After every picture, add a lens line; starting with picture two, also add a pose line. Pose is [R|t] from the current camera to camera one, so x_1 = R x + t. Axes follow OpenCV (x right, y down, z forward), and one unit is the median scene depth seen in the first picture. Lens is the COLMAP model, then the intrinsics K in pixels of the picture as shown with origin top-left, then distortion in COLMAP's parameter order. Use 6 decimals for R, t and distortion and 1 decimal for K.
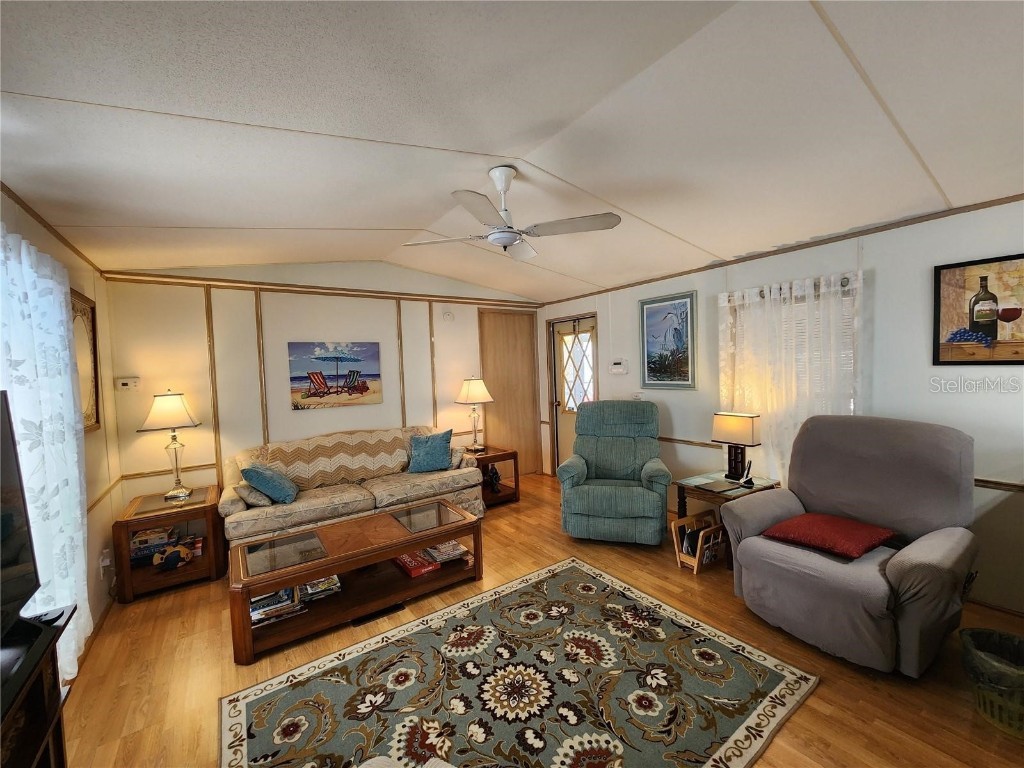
lens RADIAL K [[410.4, 0, 512.0], [0, 410.4, 384.0], [0, 0, 1]] dist [-0.000683, -0.000010]
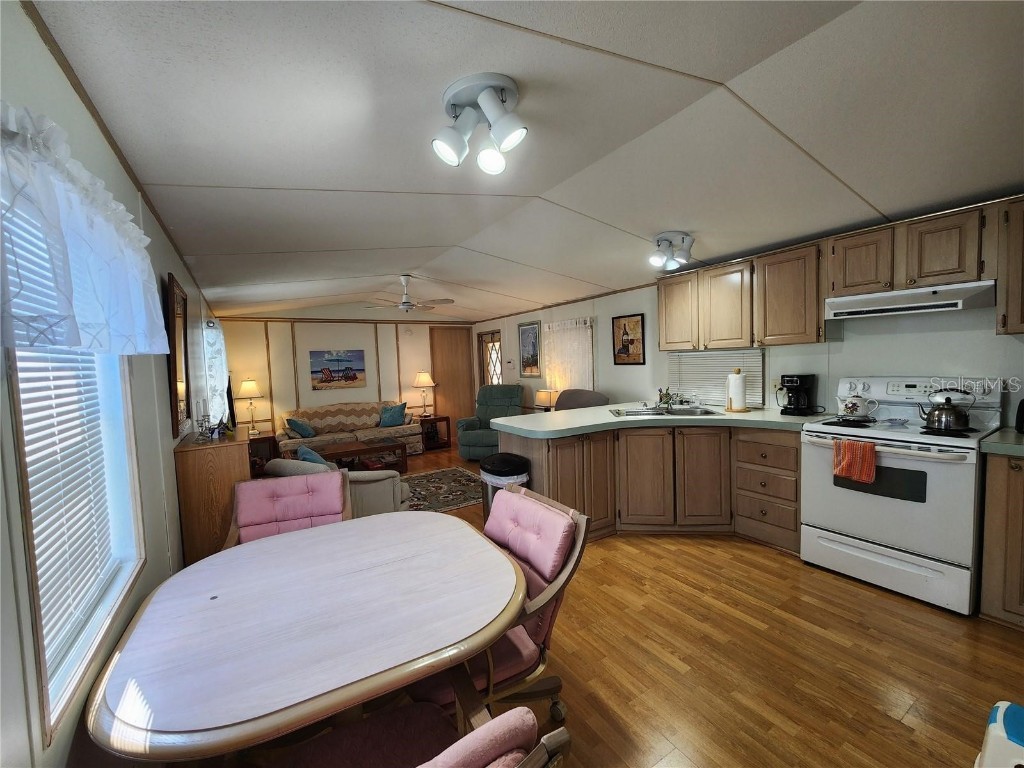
lens RADIAL K [[410.4, 0, 512.0], [0, 410.4, 384.0], [0, 0, 1]] dist [-0.000683, -0.000010]
pose [[0.999064, -0.001028, -0.043248, 0.409179], [0.001693, 0.999881, 0.015352, 0.013364], [0.043227, -0.015411, 0.998946, -0.744233]]
